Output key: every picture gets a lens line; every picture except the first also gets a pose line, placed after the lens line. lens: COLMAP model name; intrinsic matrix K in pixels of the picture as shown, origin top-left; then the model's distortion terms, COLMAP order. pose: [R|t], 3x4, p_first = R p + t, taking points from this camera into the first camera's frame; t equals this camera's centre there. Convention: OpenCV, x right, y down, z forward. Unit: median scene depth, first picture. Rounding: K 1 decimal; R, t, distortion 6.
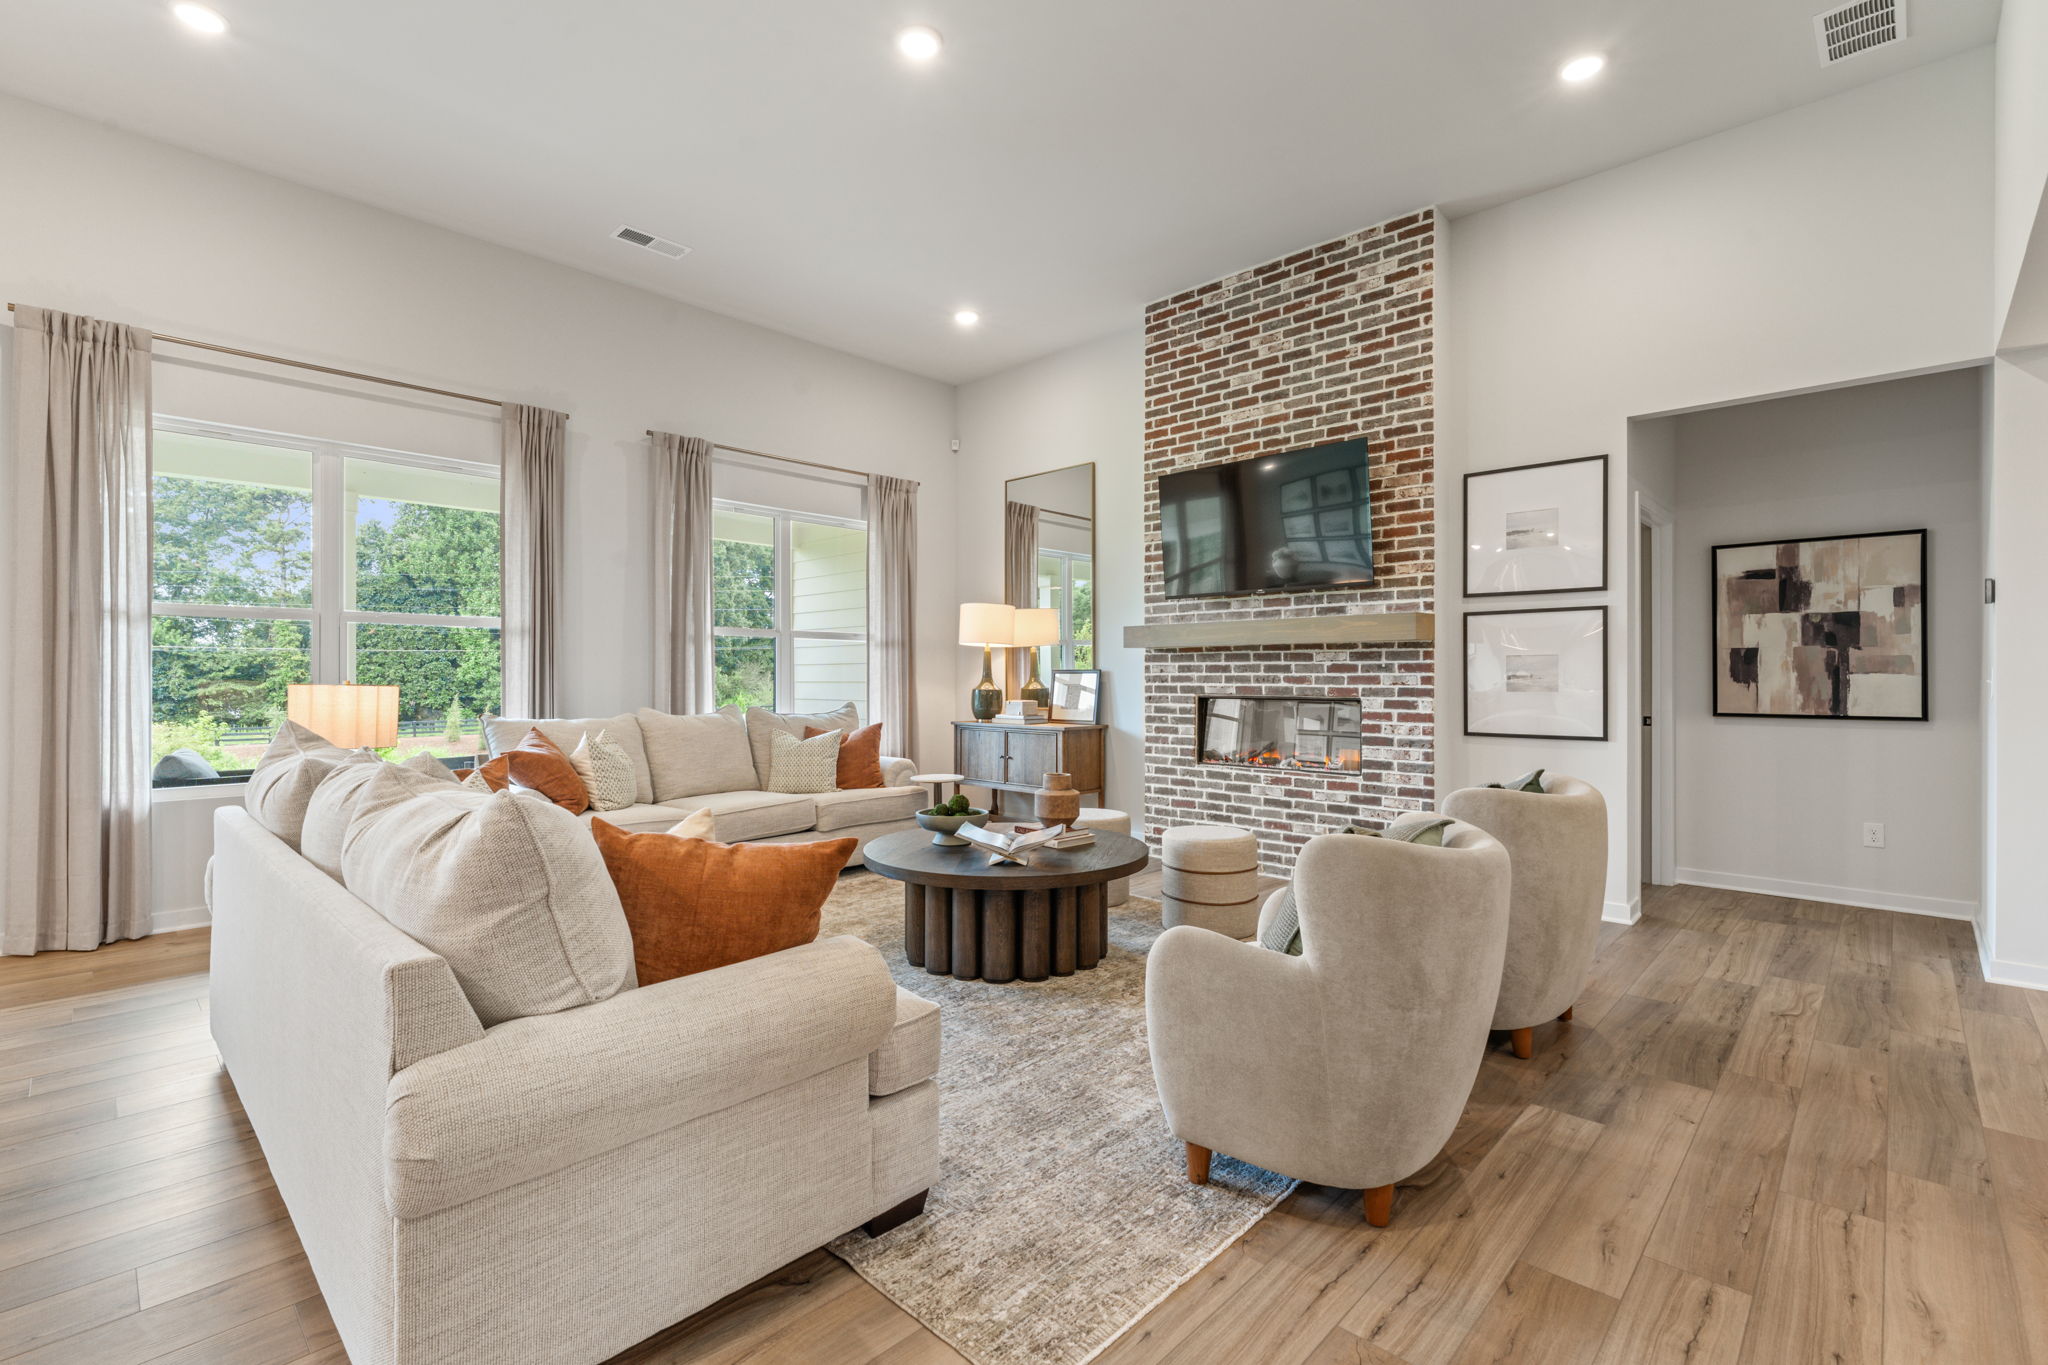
lens RADIAL K [[894.5, 0, 1031.3], [0, 894.5, 678.7], [0, 0, 1]] dist [-0.002592, 0.000096]
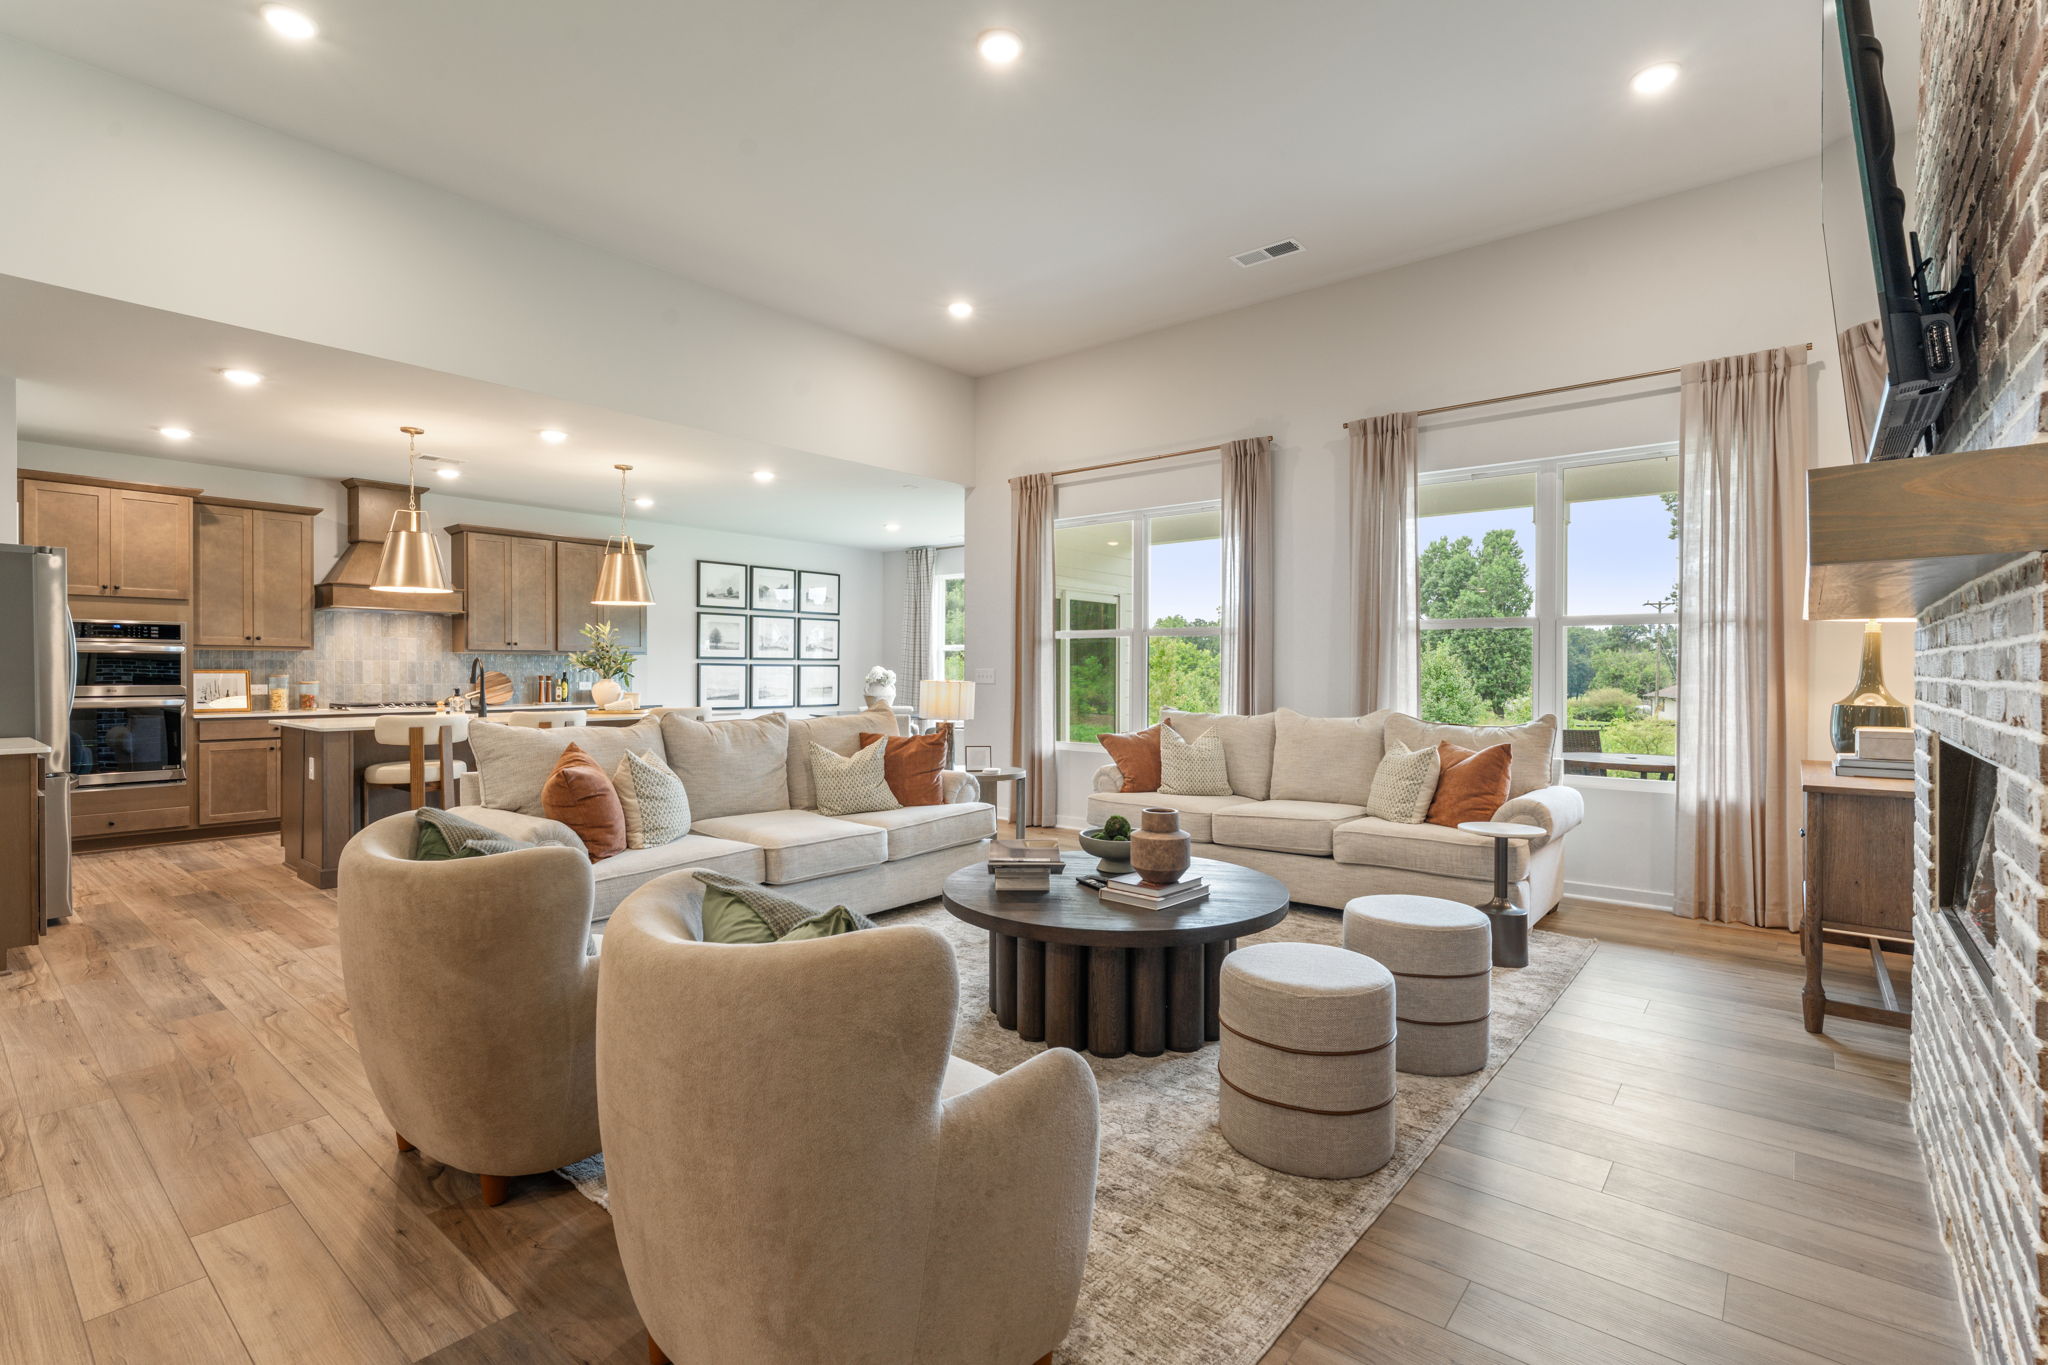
lens RADIAL K [[940.3, 0, 1027.3], [0, 940.3, 675.0], [0, 0, 1]] dist [-0.004458, 0.000519]
pose [[0.075318, 0.000751, -0.997159, 0.588711], [-0.002580, 0.999997, 0.000558, -0.004254], [0.997156, 0.002530, 0.075320, 0.603136]]
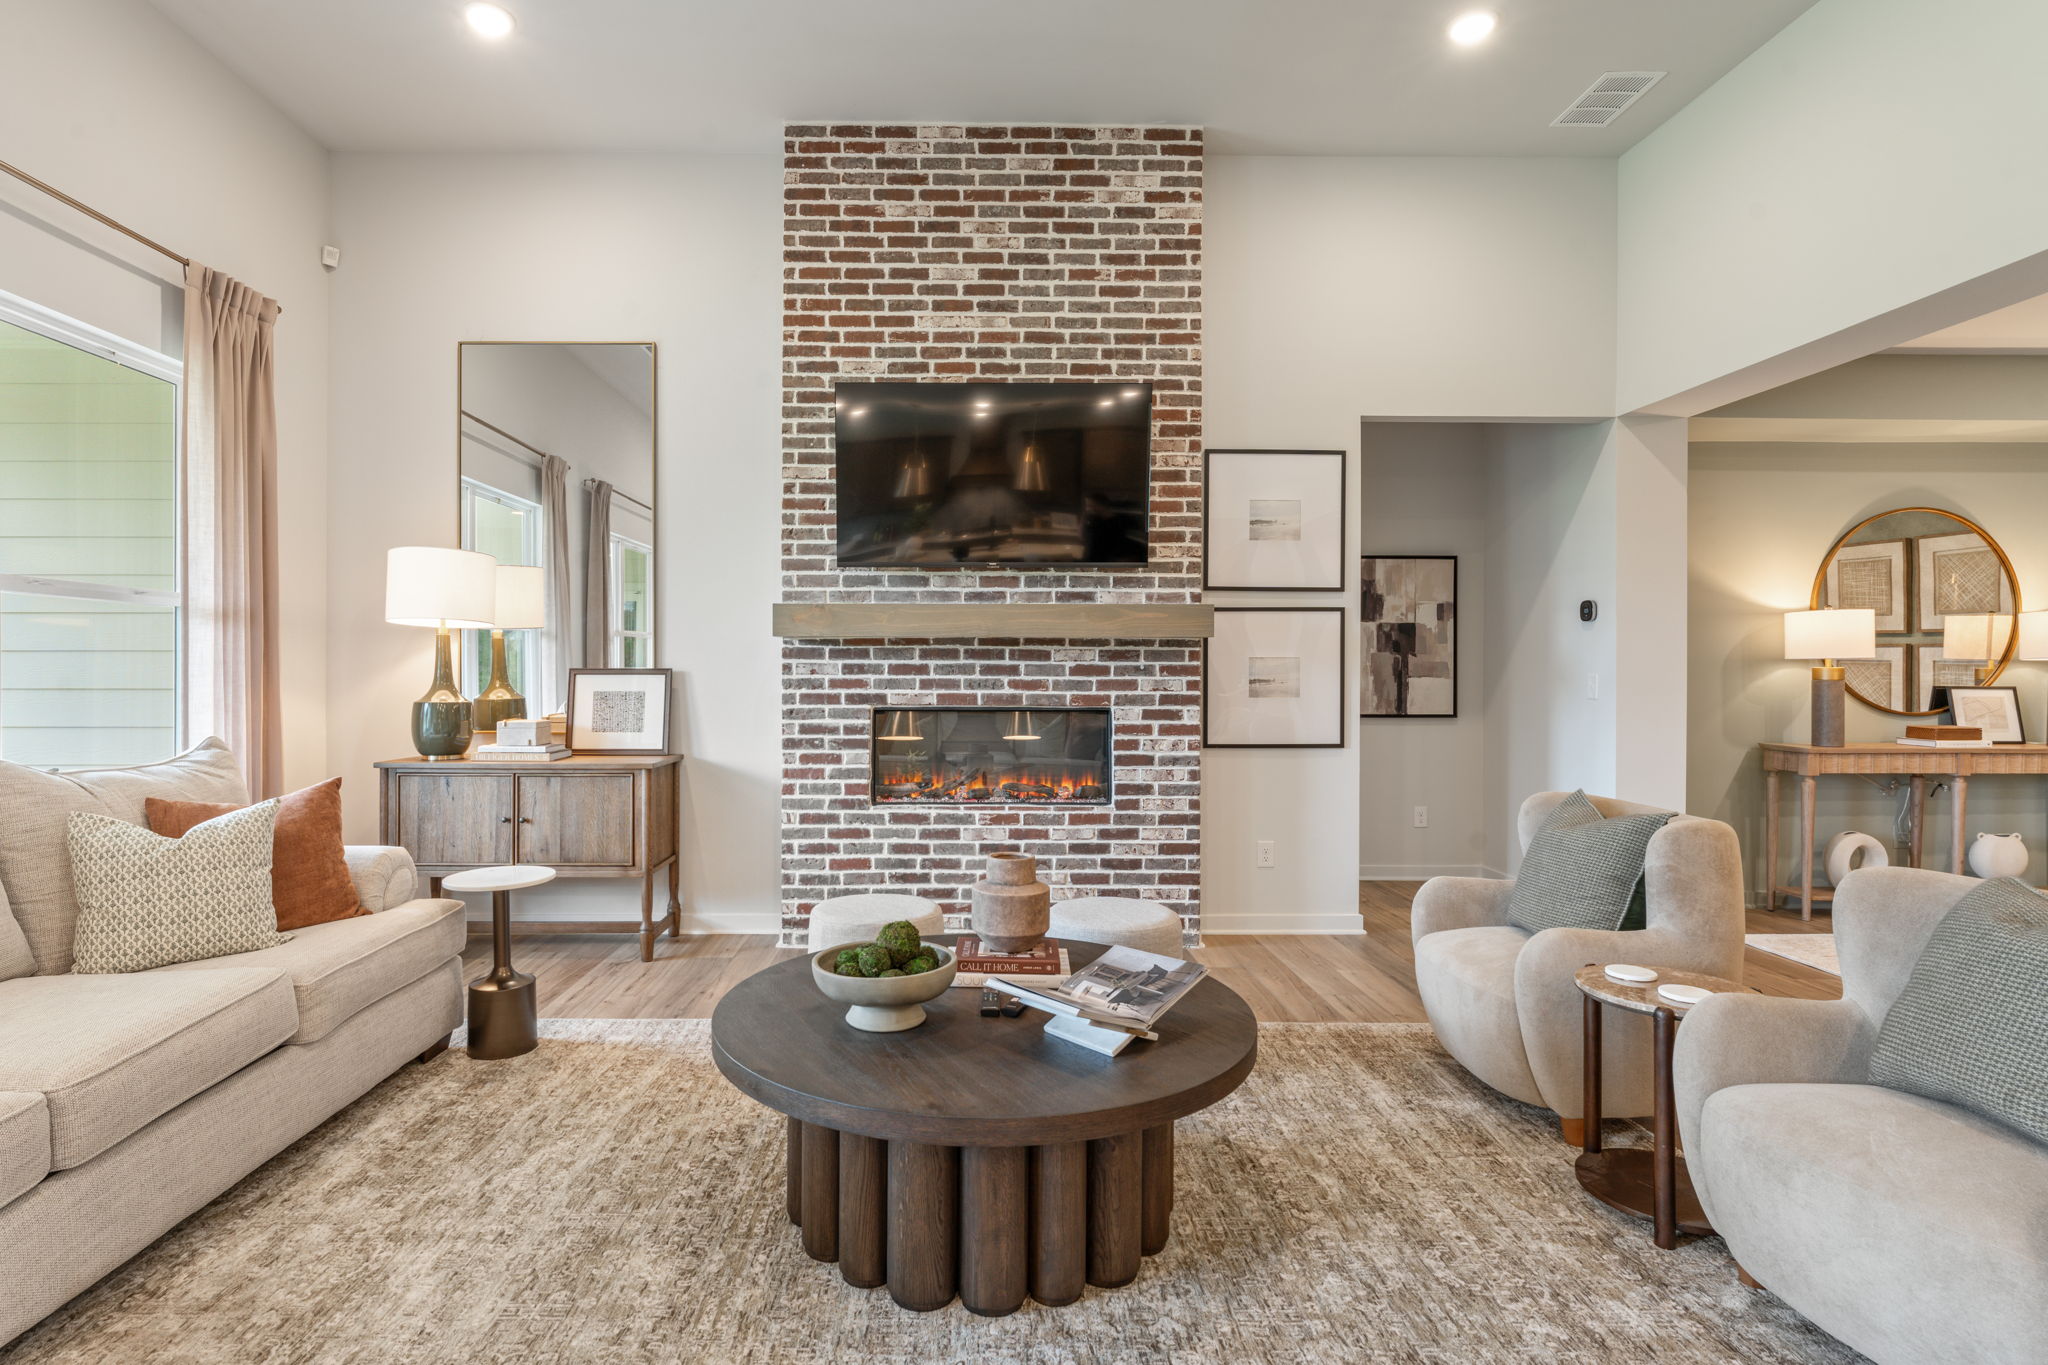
lens RADIAL K [[991.6, 0, 972.5], [0, 991.6, 677.3], [0, 0, 1]] dist [-0.000854, 0.000739]
pose [[0.721986, -0.000224, 0.691908, -0.312375], [-0.000245, 1.000000, 0.000579, -0.005524], [-0.691908, -0.000587, 0.721986, 0.407504]]
